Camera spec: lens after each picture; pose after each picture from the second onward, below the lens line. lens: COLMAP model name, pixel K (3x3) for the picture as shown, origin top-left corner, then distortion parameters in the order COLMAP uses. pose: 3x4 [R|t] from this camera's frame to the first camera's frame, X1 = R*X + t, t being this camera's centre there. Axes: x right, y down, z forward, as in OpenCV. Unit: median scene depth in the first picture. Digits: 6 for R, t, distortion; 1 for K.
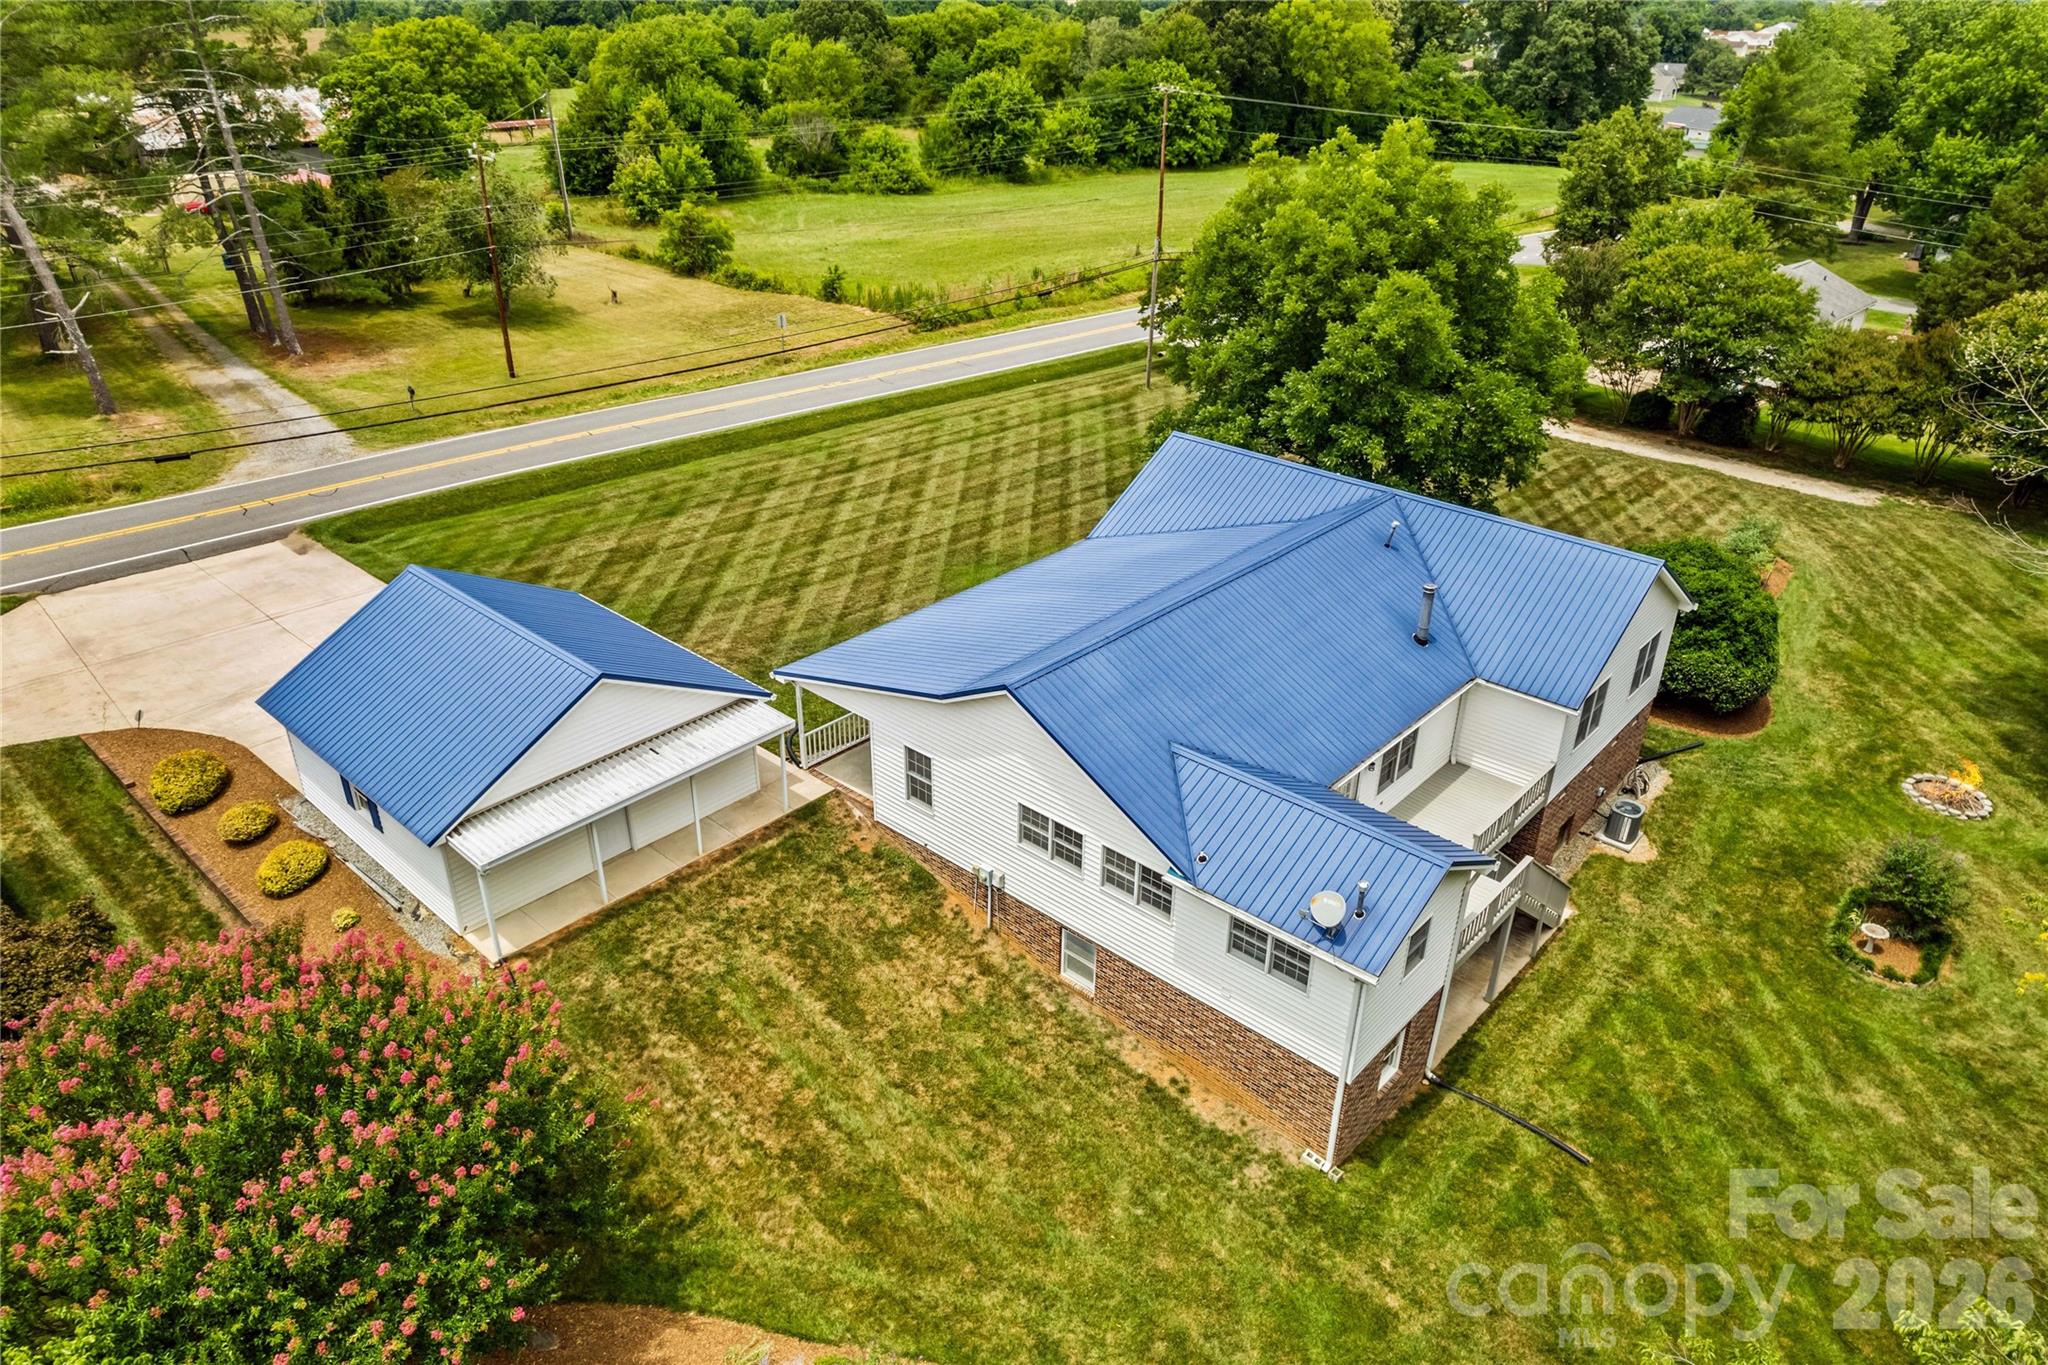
lens RADIAL K [[1348.0, 0, 1024.0], [0, 1348.0, 682.5], [0, 0, 1]] dist [-0.071619, 0.065734]
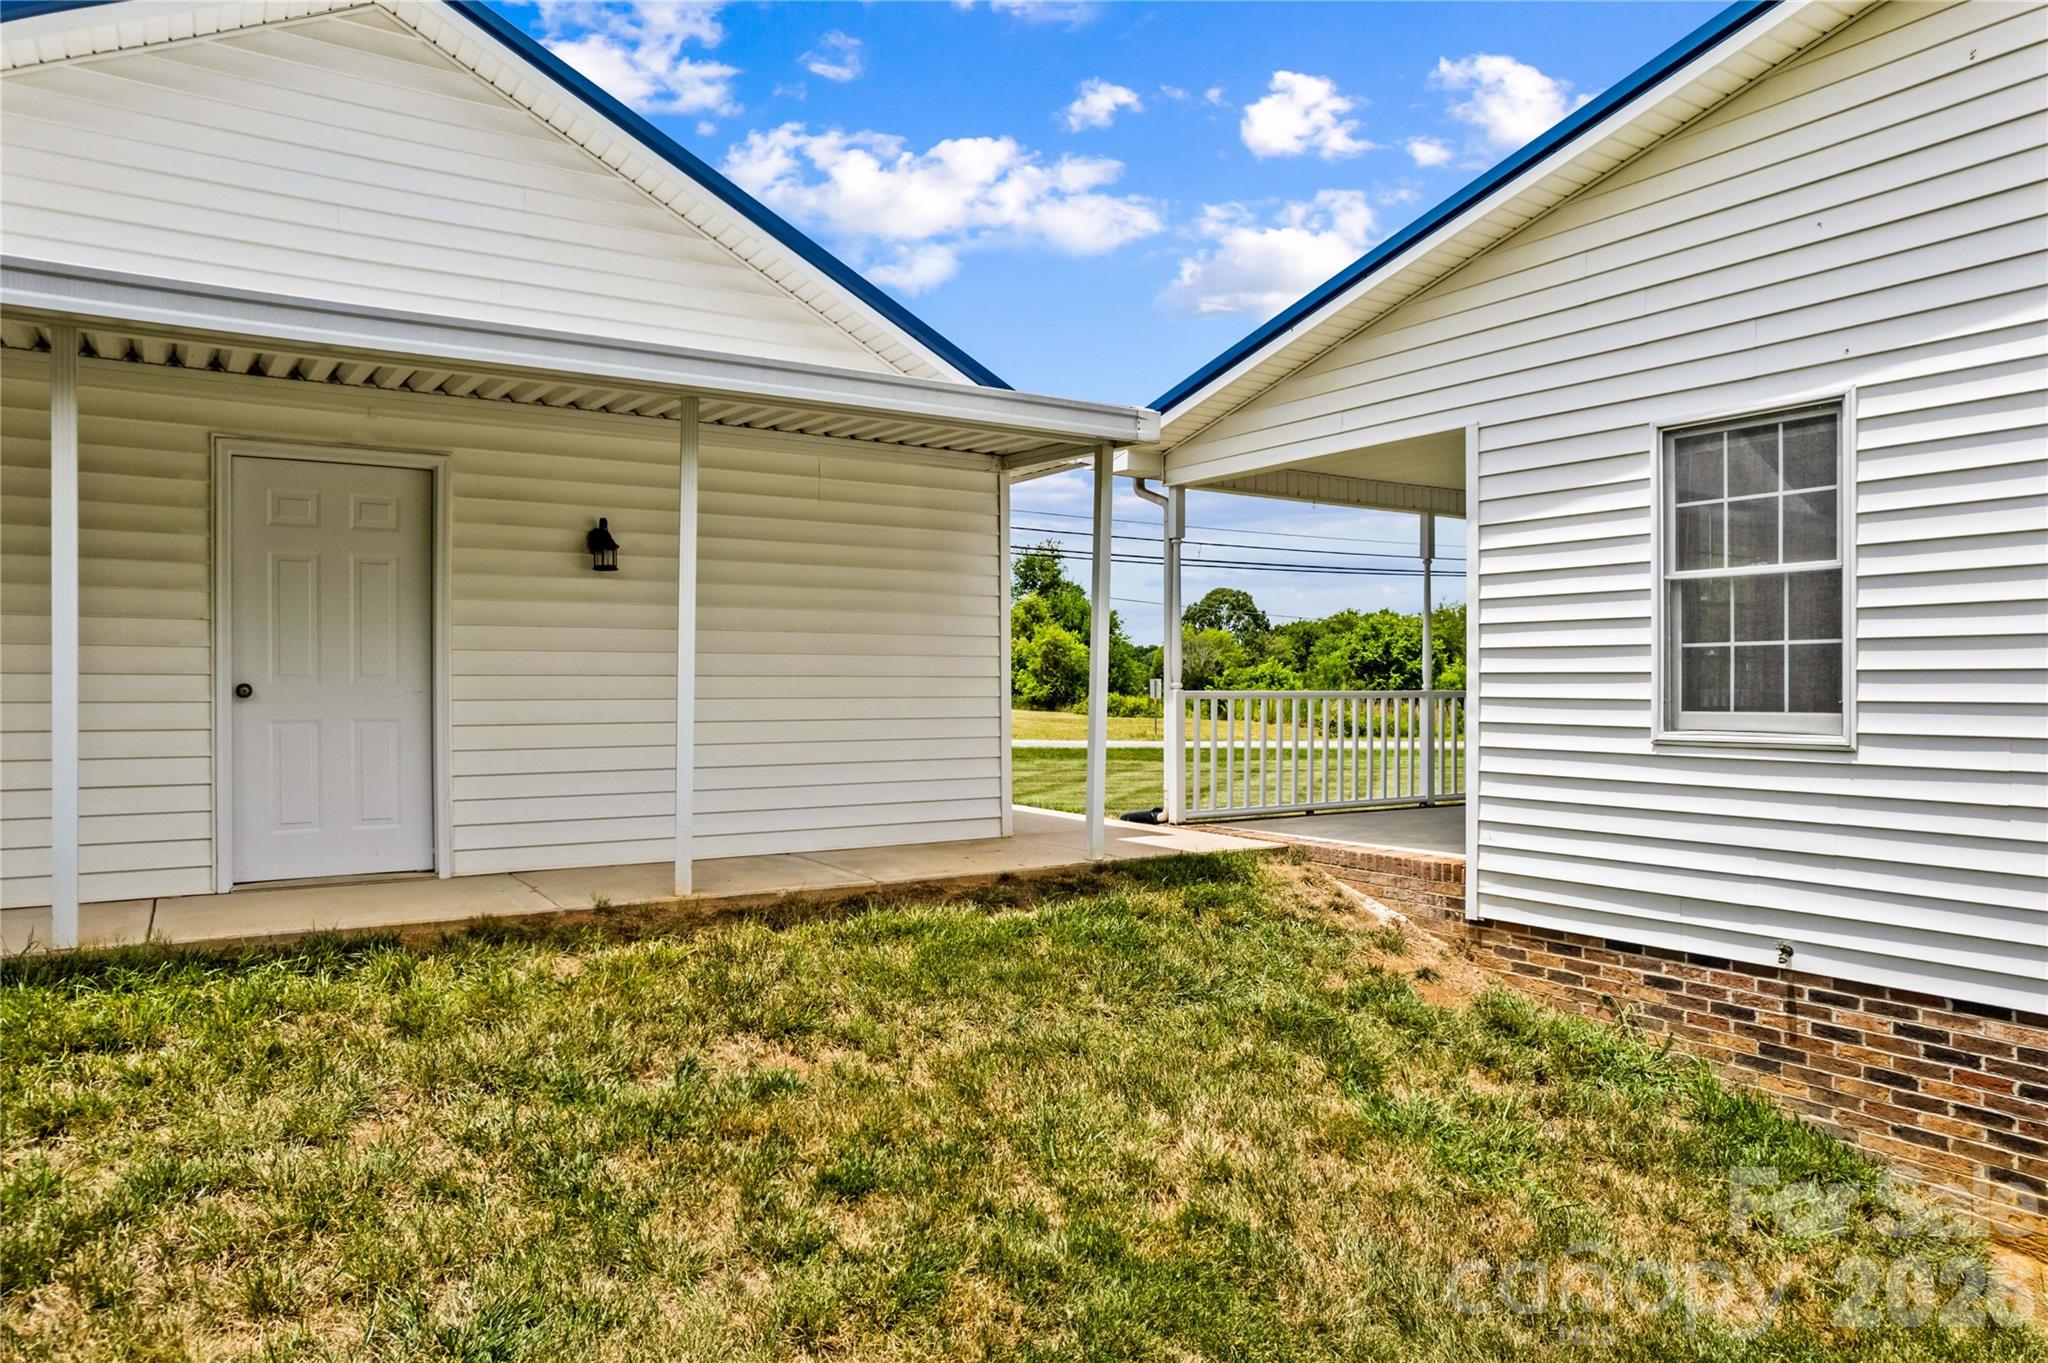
lens RADIAL K [[1348.0, 0, 1024.0], [0, 1348.0, 681.5], [0, 0, 1]] dist [-0.071619, 0.065734]
pose [[0.964417, -0.007196, -0.264288, -0.130189], [-0.112142, 0.894118, -0.433563, 0.183853], [0.239425, 0.447773, 0.861496, 0.806244]]
